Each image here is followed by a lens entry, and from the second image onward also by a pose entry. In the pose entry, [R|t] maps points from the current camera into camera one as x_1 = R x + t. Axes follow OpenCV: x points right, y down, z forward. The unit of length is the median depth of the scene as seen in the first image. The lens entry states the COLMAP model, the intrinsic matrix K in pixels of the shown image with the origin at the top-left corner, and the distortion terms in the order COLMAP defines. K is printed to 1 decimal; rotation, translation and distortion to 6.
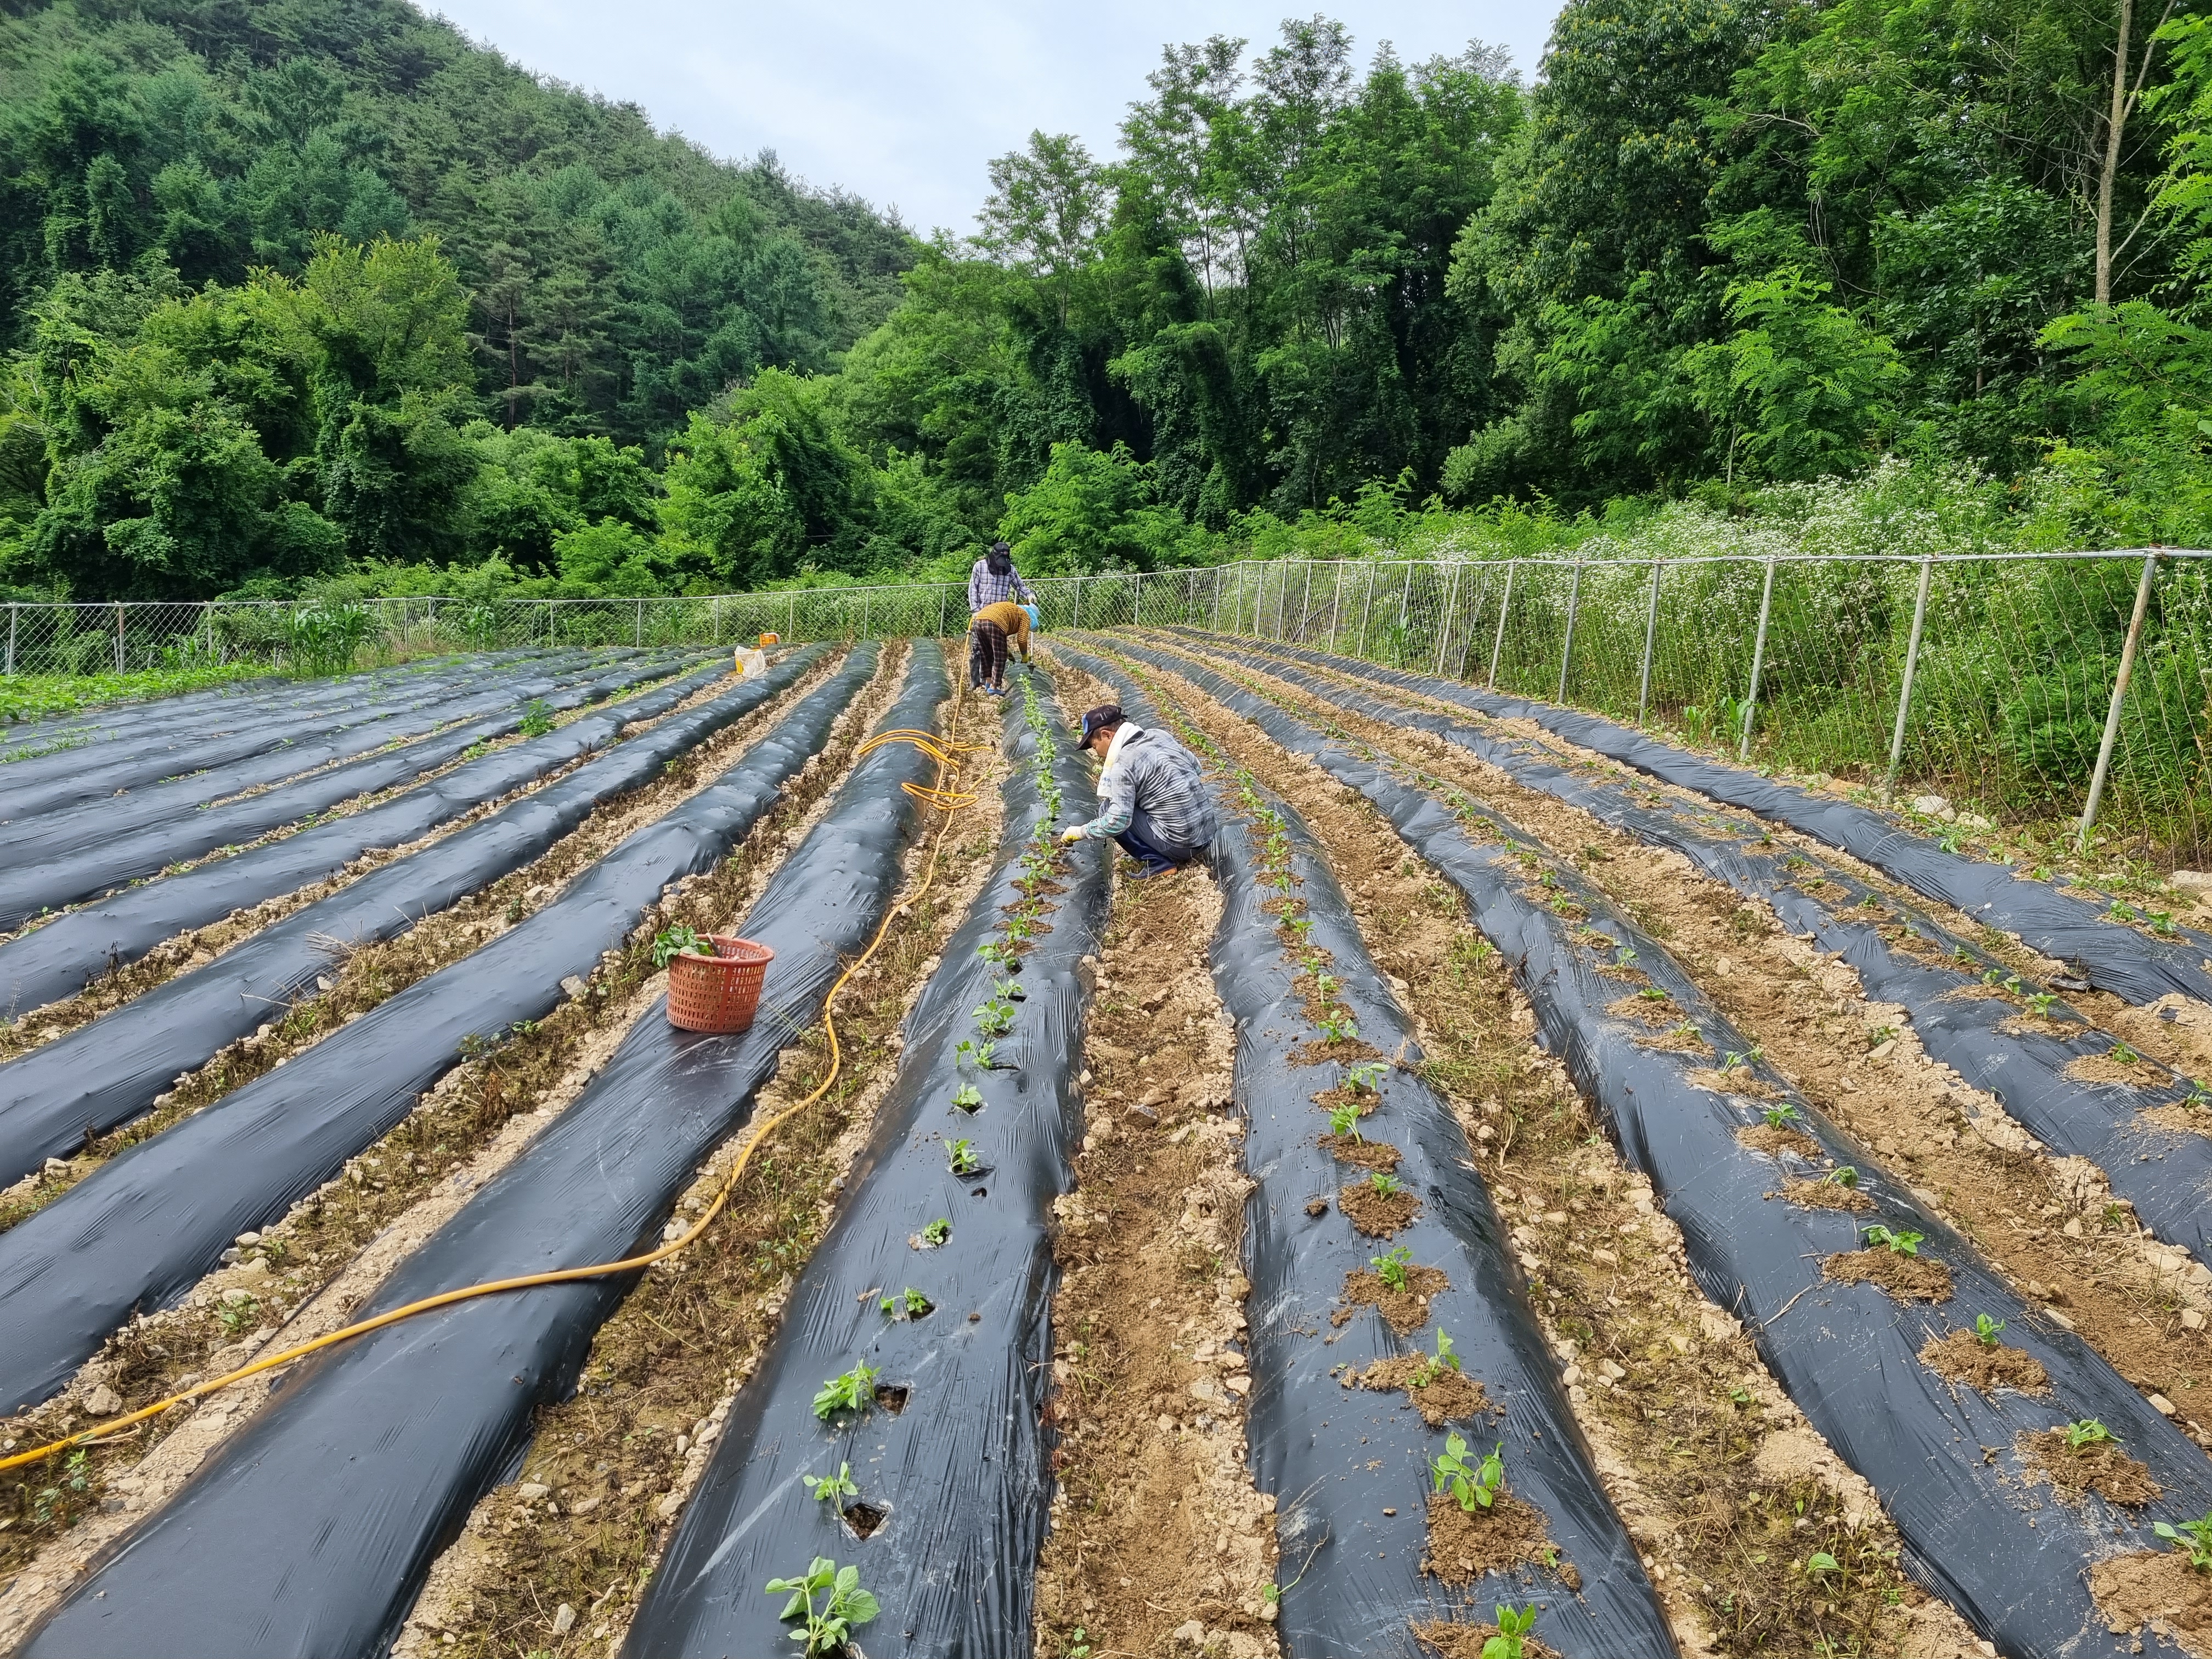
lens RADIAL K [[1662.1, 0, 1135.6], [0, 1662.1, 817.0], [0, 0, 1]] dist [0.071700, -0.055338]
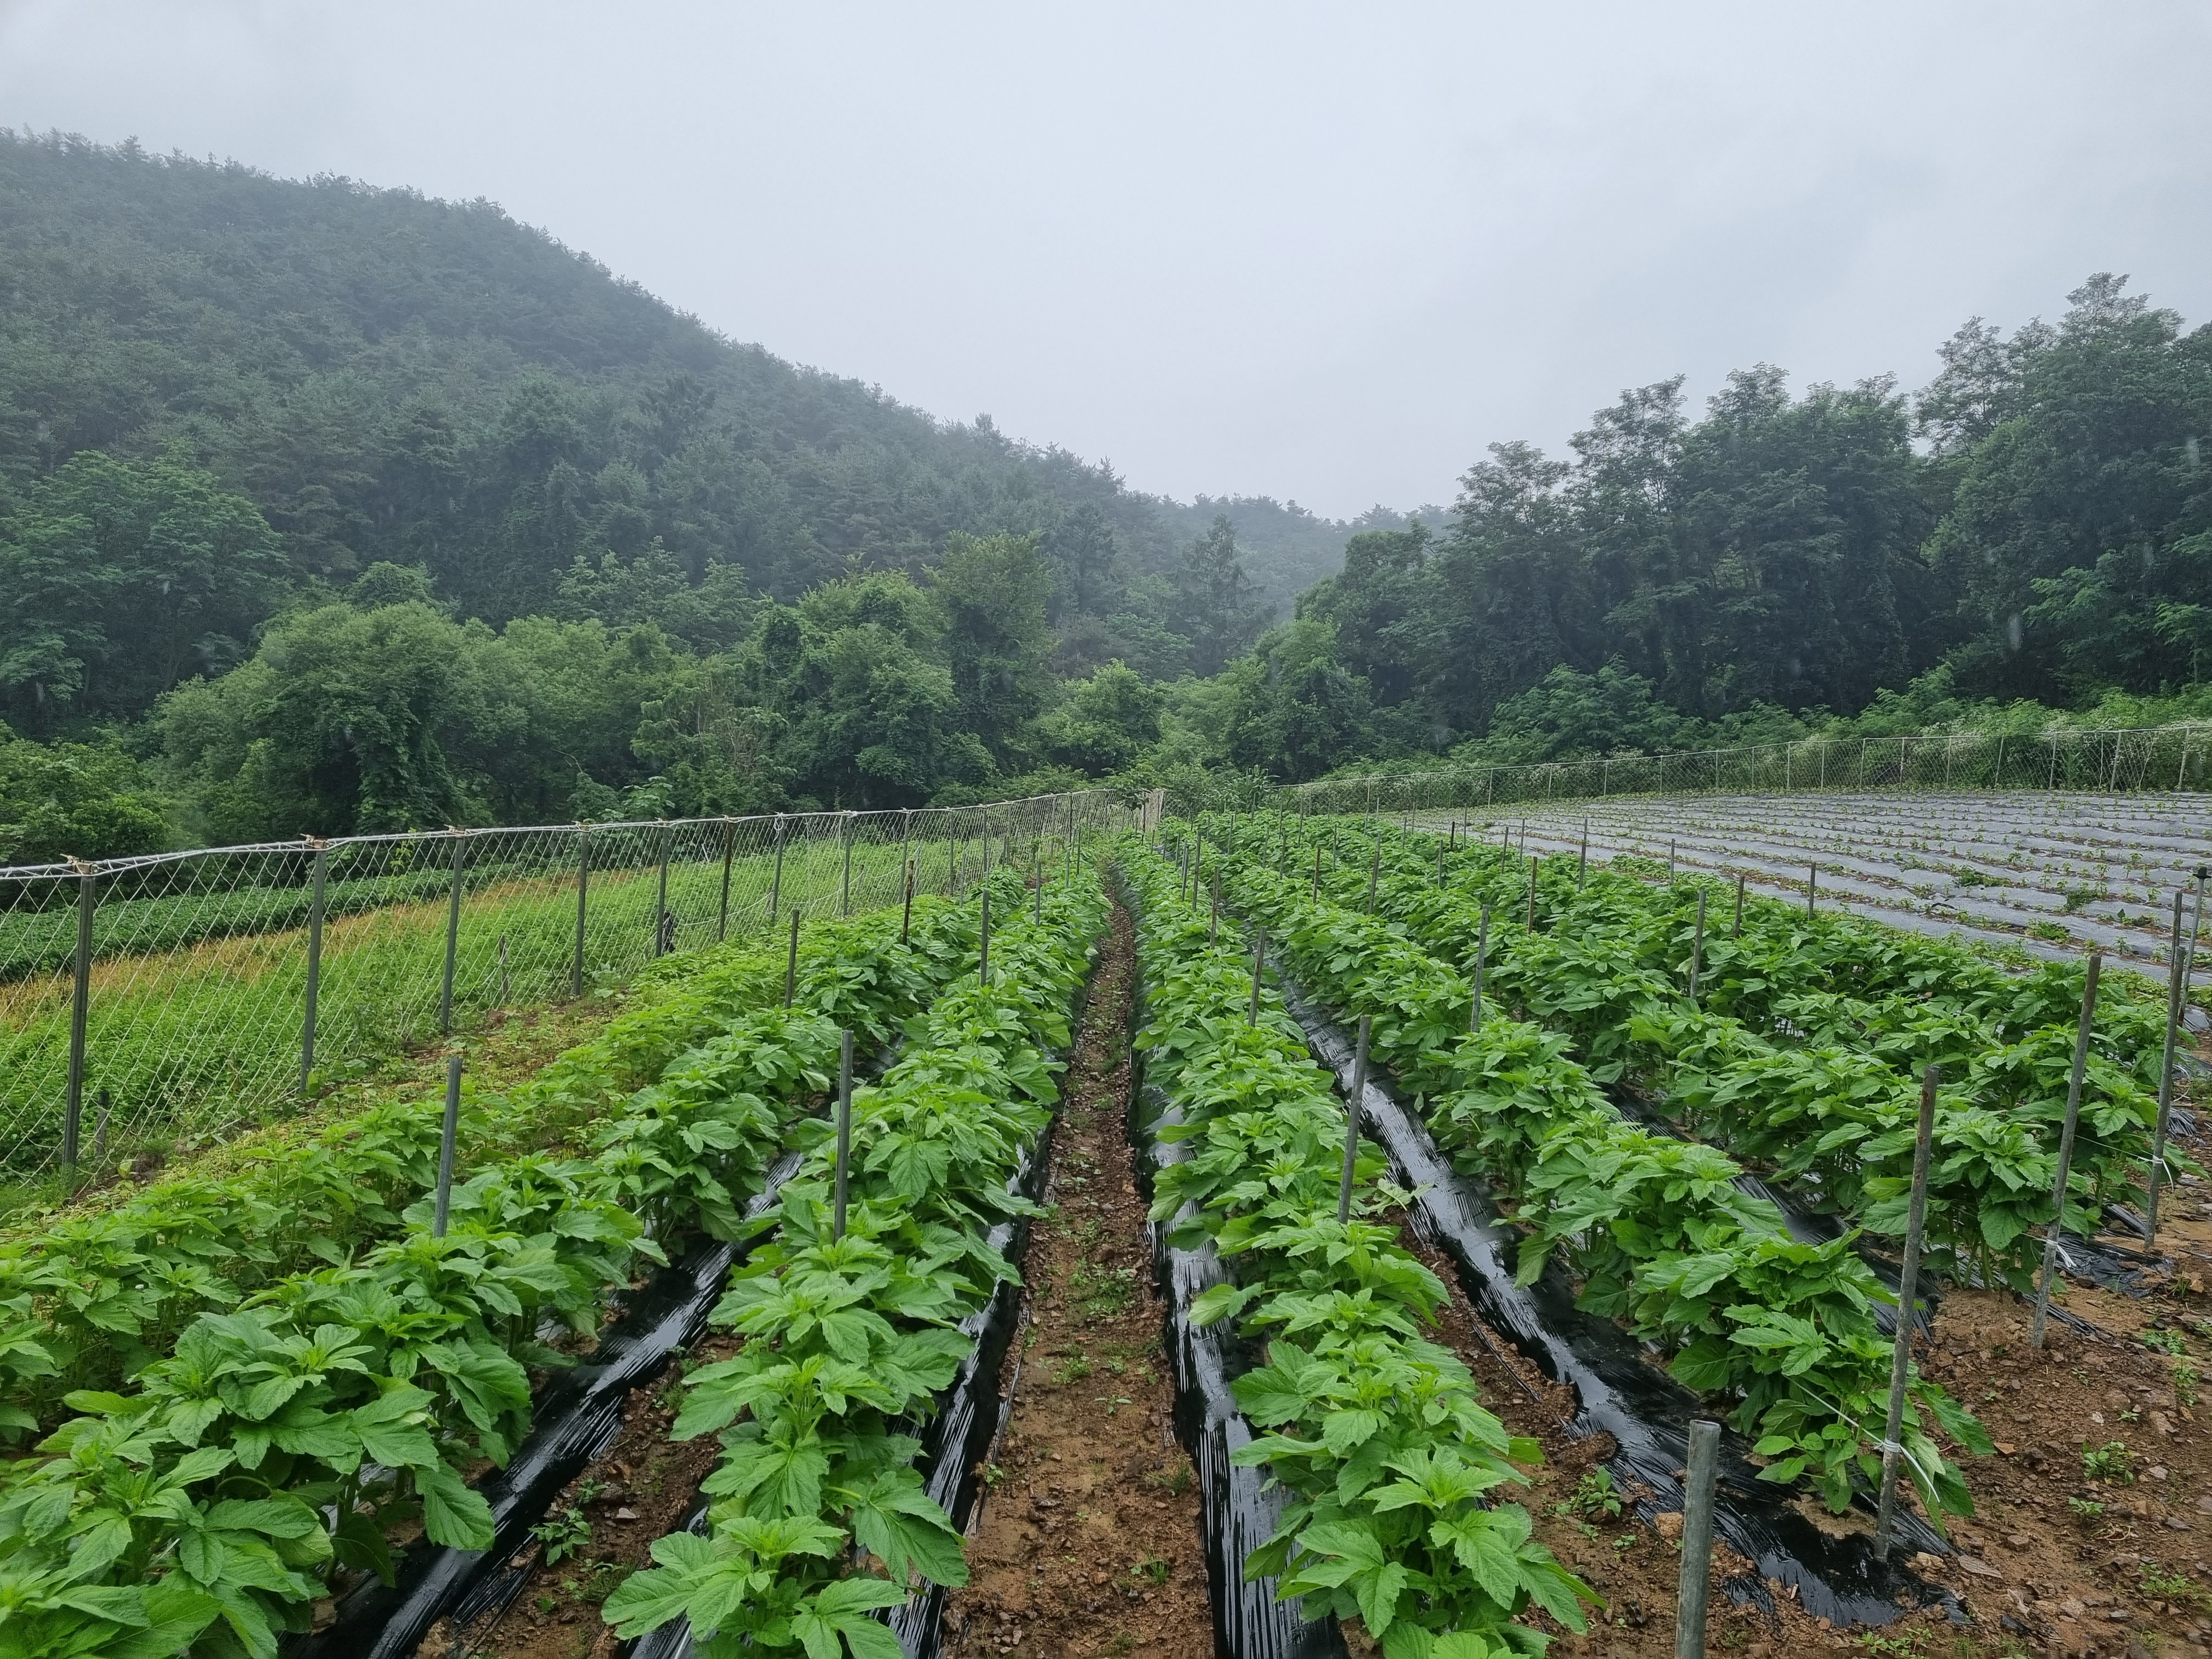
lens RADIAL K [[1662.1, 0, 1112.8], [0, 1662.1, 838.0], [0, 0, 1]] dist [0.071700, -0.055338]
pose [[0.998532, -0.026615, -0.047183, -0.321556], [0.021312, 0.993755, -0.109526, 0.052626], [0.049803, 0.108360, 0.992863, -0.329788]]
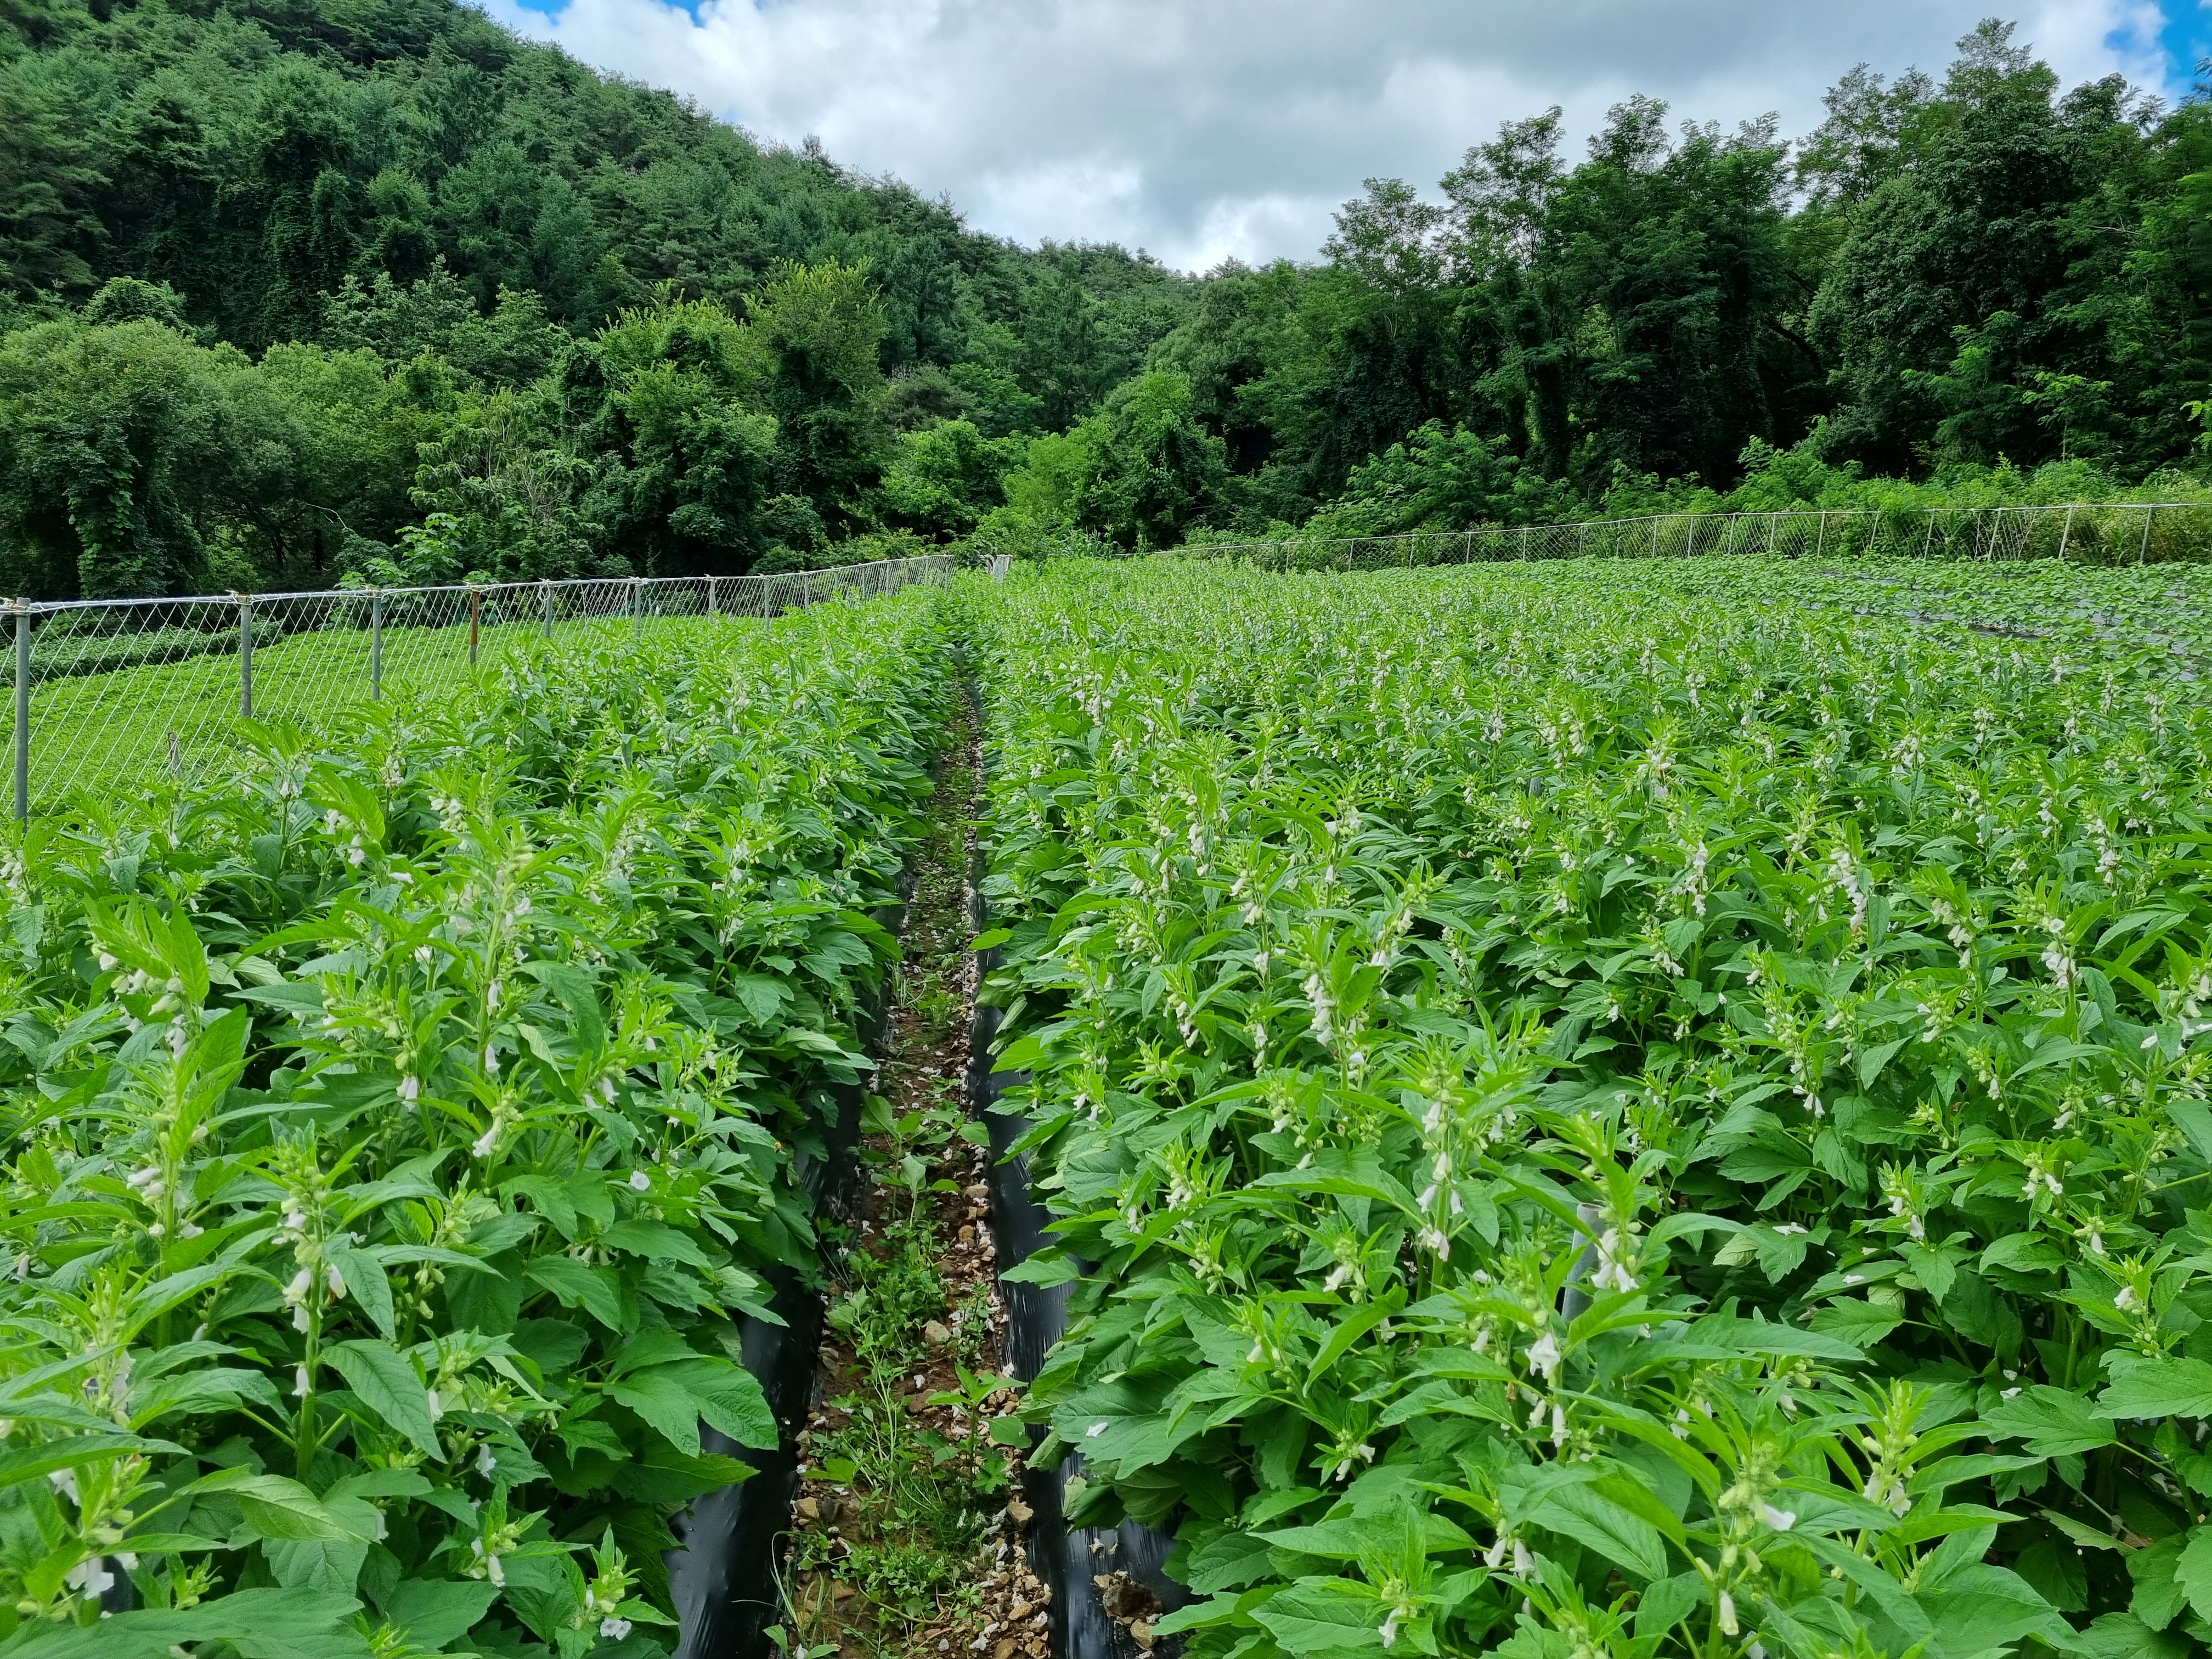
lens RADIAL K [[1662.1, 0, 1131.6], [0, 1662.1, 829.0], [0, 0, 1]] dist [0.071700, -0.055338]
pose [[0.998254, -0.021280, 0.055095, -0.323130], [0.019838, 0.999449, 0.026595, 0.043385], [-0.055631, -0.025455, 0.998127, -0.271899]]
